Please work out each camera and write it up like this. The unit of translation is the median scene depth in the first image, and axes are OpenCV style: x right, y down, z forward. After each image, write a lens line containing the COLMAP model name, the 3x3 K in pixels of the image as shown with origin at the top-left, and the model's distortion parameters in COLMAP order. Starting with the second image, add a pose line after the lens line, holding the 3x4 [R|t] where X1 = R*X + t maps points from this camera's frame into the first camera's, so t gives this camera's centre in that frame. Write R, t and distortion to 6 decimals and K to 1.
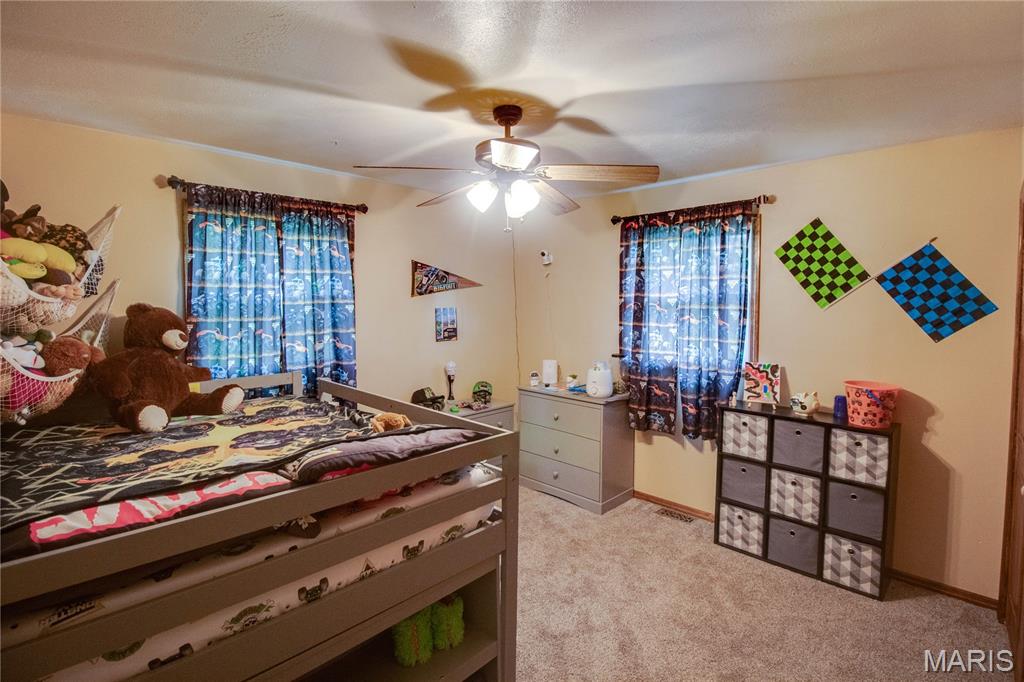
lens RADIAL K [[479.6, 0, 511.7], [0, 479.6, 325.4], [0, 0, 1]] dist [0.000496, -0.010487]
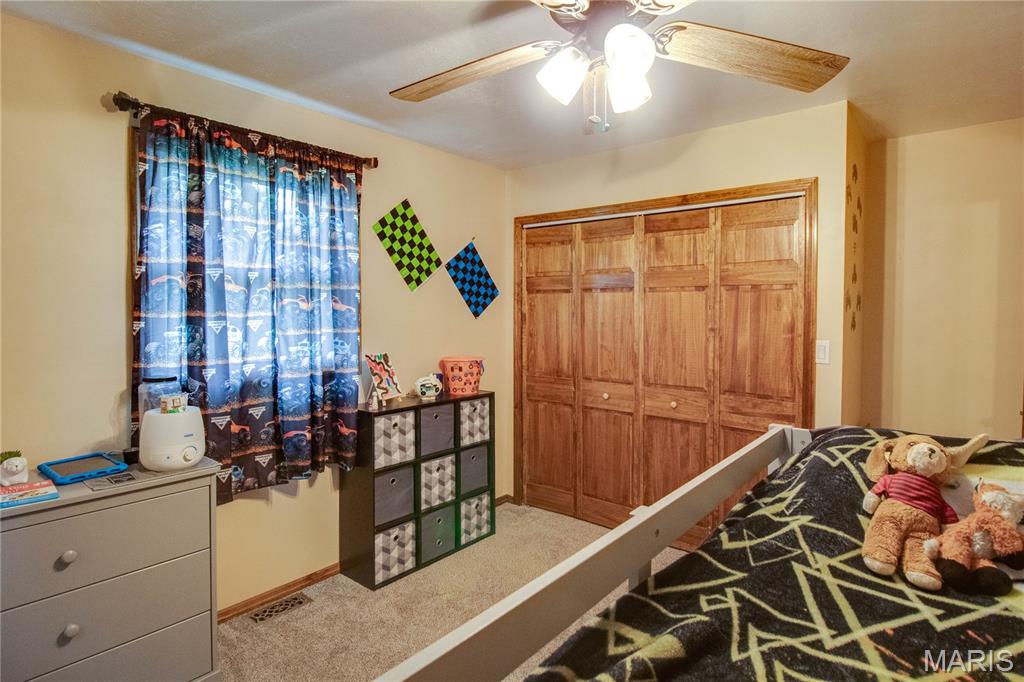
lens RADIAL K [[541.8, 0, 512.8], [0, 541.8, 324.6], [0, 0, 1]] dist [-0.000307, -0.023534]
pose [[-0.105970, -0.025982, 0.994030, -0.496013], [0.047353, 0.998393, 0.031144, 0.008386], [-0.993241, 0.050371, -0.104569, 0.910981]]
